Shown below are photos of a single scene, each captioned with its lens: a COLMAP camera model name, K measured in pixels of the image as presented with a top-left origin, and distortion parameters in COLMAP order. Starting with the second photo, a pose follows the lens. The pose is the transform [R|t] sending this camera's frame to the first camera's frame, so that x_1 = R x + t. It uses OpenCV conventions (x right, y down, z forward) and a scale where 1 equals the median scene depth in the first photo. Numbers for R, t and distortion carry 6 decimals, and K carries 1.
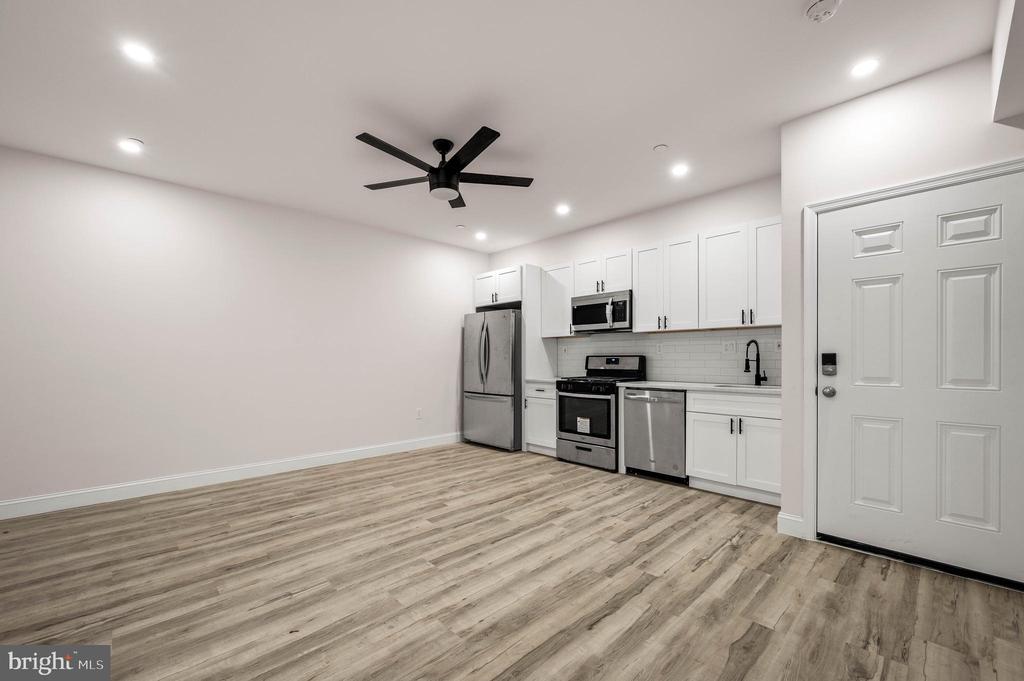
lens RADIAL K [[418.2, 0, 523.0], [0, 418.2, 368.0], [0, 0, 1]] dist [-0.008067, 0.001363]
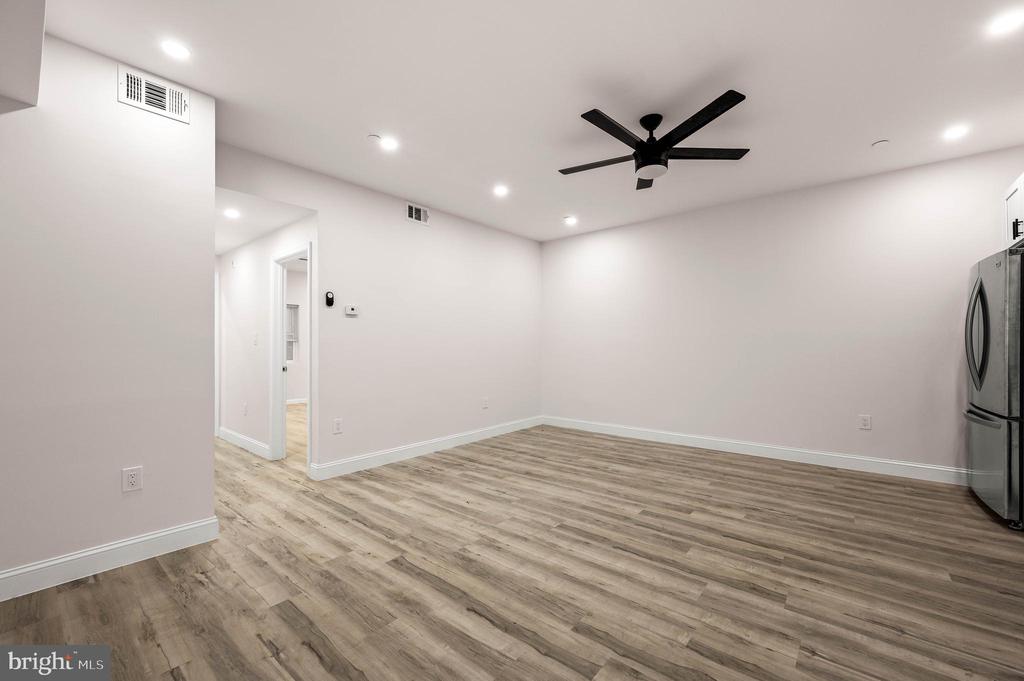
lens RADIAL K [[418.2, 0, 517.3], [0, 418.2, 345.6], [0, 0, 1]] dist [-0.008067, 0.001363]
pose [[0.102942, 0.003390, -0.994682, 0.714114], [-0.020544, 0.999788, 0.001282, -0.018924], [0.994475, 0.020303, 0.102989, 0.595709]]
